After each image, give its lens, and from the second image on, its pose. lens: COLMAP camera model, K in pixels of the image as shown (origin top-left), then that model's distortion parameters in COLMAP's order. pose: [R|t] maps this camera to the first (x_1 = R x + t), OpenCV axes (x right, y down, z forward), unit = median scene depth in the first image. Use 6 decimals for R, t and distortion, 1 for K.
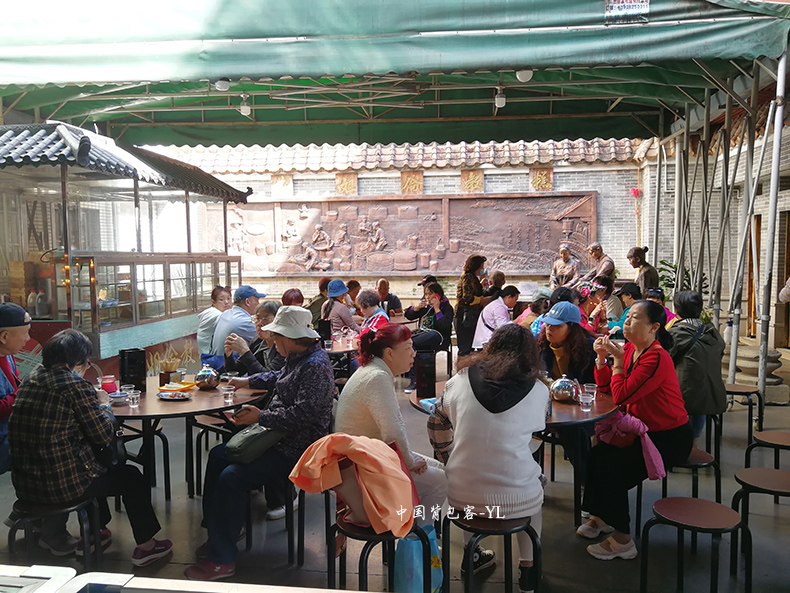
lens RADIAL K [[621.6, 0, 392.9], [0, 621.6, 296.3], [0, 0, 1]] dist [0.009524, -0.004684]
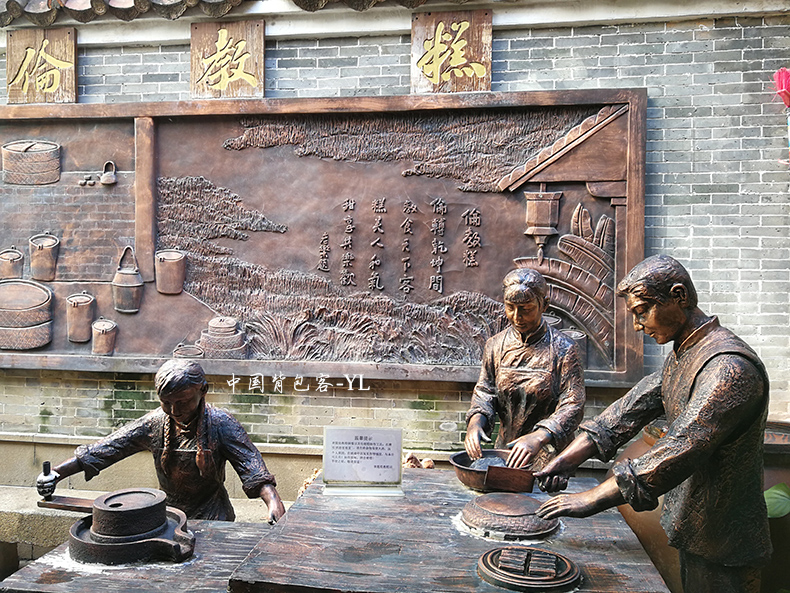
lens RADIAL K [[621.6, 0, 396.8], [0, 621.6, 296.4], [0, 0, 1]] dist [0.009524, -0.004684]
pose [[0.999705, 0.024235, -0.001394, 0.213573], [-0.024271, 0.996766, -0.076607, -0.050107], [-0.000467, 0.076618, 0.997060, 0.711115]]
